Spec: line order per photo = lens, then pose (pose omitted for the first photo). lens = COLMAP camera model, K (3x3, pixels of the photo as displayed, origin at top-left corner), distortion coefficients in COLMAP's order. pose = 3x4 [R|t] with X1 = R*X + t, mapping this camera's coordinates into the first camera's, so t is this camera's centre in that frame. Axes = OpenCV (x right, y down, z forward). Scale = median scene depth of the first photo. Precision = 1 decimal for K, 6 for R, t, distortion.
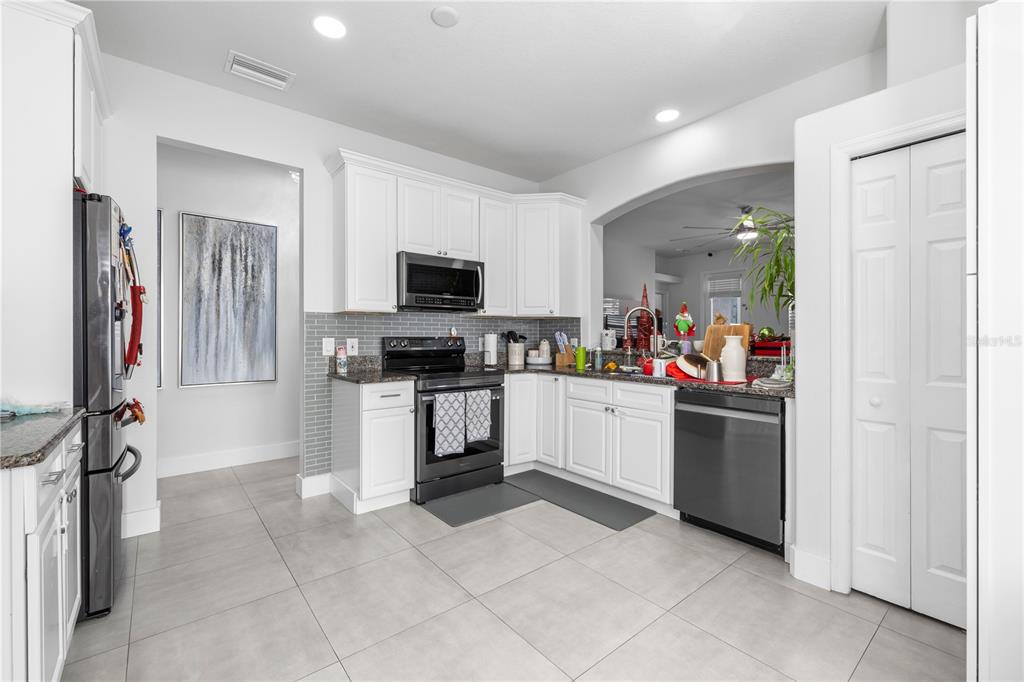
lens RADIAL K [[431.5, 0, 510.5], [0, 431.5, 331.6], [0, 0, 1]] dist [-0.003815, 0.000621]
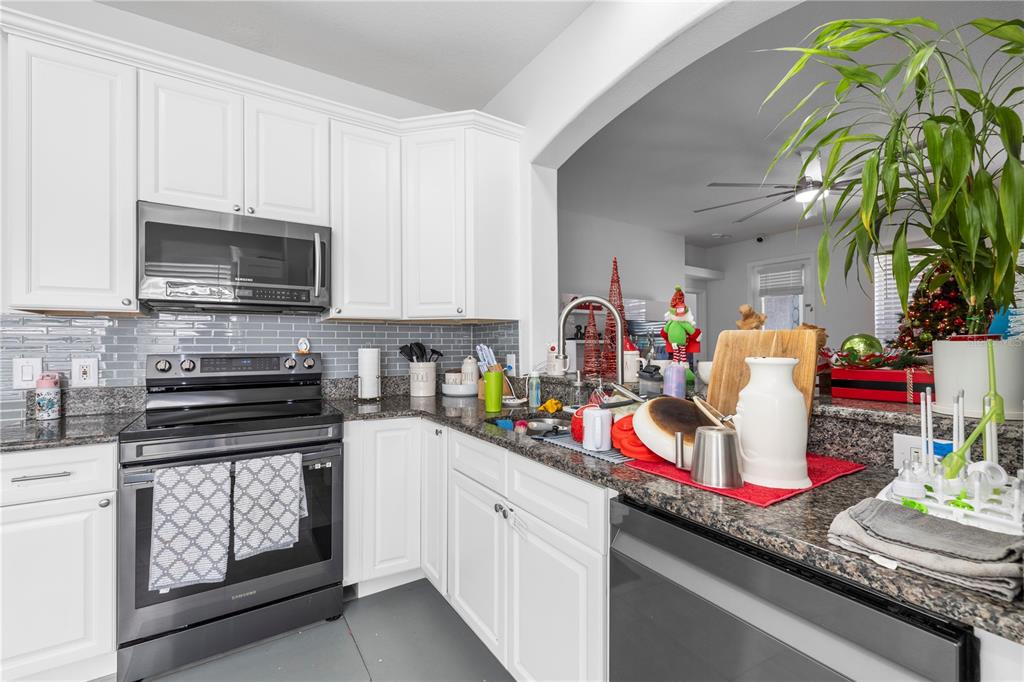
lens RADIAL K [[431.5, 0, 510.0], [0, 431.5, 338.7], [0, 0, 1]] dist [-0.003815, 0.000621]
pose [[0.993773, -0.005017, -0.111312, 0.262407], [0.004441, 0.999975, -0.005429, -0.004226], [0.111337, 0.004901, 0.993771, 0.474369]]
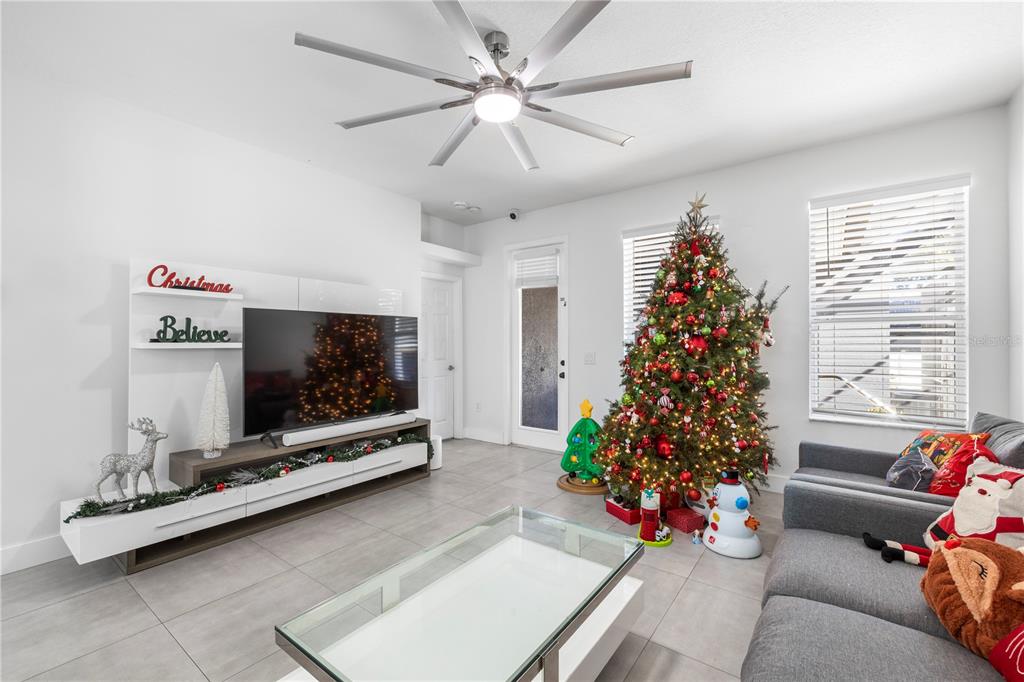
lens RADIAL K [[431.5, 0, 509.8], [0, 431.5, 340.3], [0, 0, 1]] dist [-0.003815, 0.000621]
pose [[0.969705, -0.003615, 0.244253, 0.741858], [0.001948, 0.999973, 0.007066, -0.014856], [-0.244272, -0.006377, 0.969686, 0.974244]]
